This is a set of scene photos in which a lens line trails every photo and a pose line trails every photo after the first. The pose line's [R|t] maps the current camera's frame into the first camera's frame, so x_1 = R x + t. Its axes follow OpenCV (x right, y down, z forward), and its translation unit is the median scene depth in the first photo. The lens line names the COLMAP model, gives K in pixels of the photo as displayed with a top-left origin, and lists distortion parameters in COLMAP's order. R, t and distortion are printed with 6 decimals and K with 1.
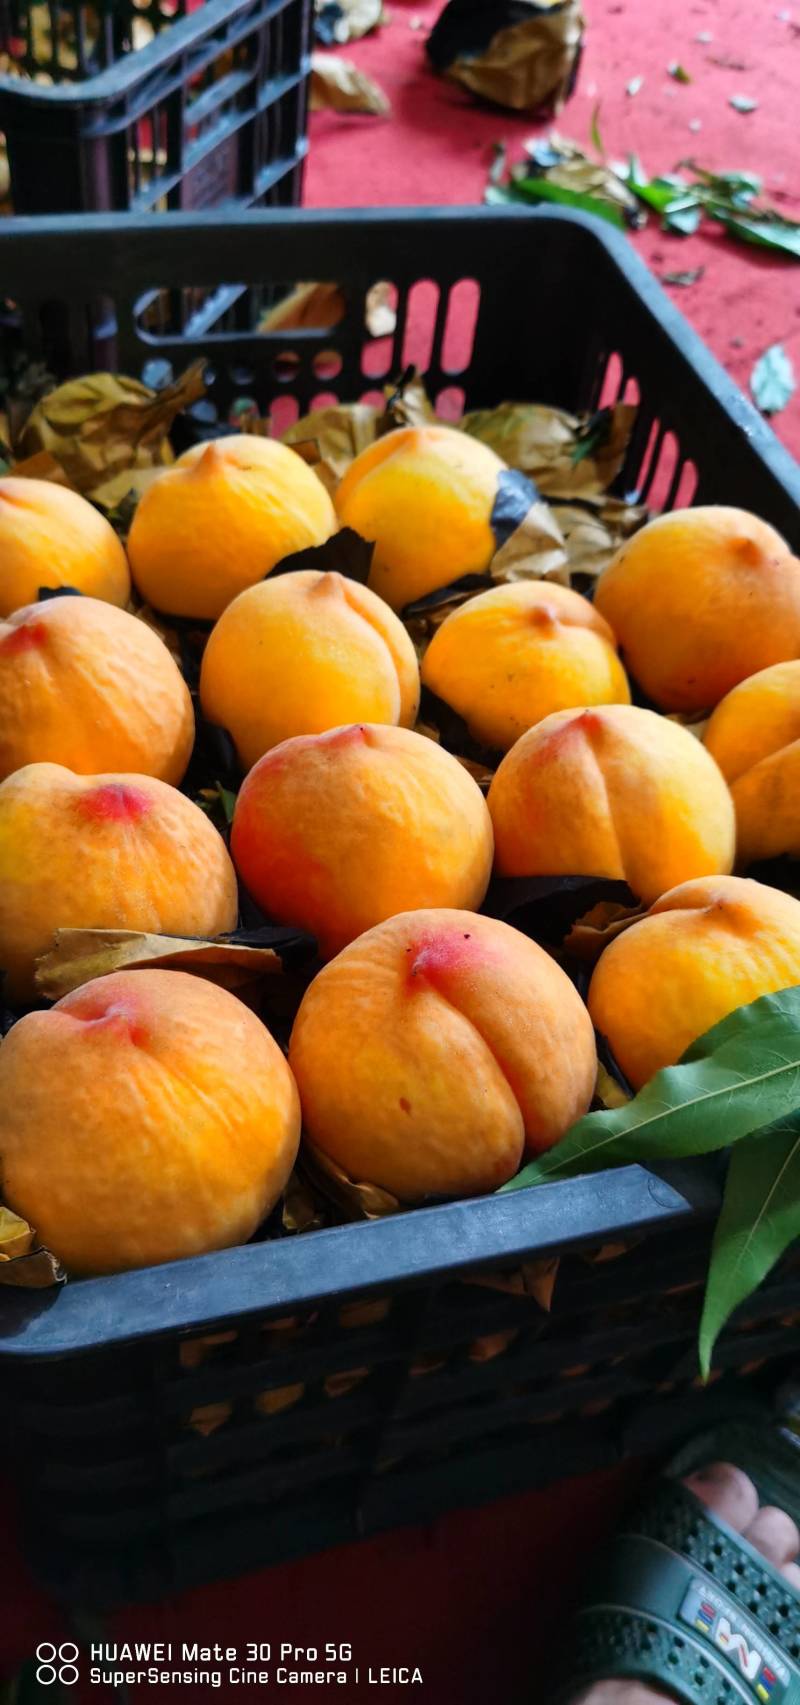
lens RADIAL K [[1813.1, 0, 400.0], [0, 1813.1, 852.5], [0, 0, 1]] dist [0.023008, 0.013558]
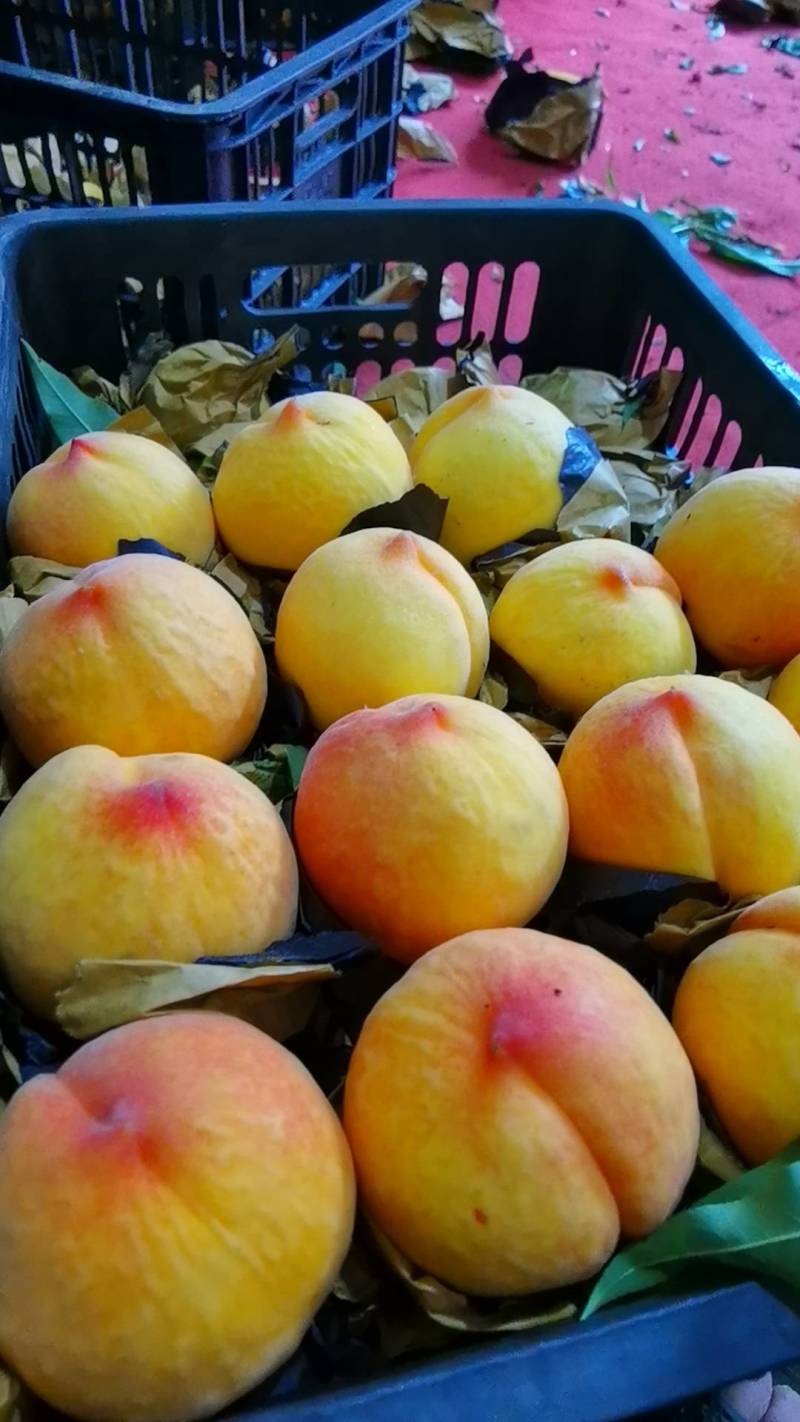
lens RADIAL K [[982.7, 0, 400.0], [0, 982.7, 711.0], [0, 0, 1]] dist [0.059004, -0.220162]
pose [[0.998843, 0.022053, -0.042745, -0.015956], [-0.018929, 0.997214, 0.072159, -0.097361], [0.044218, -0.071266, 0.996477, 0.467233]]
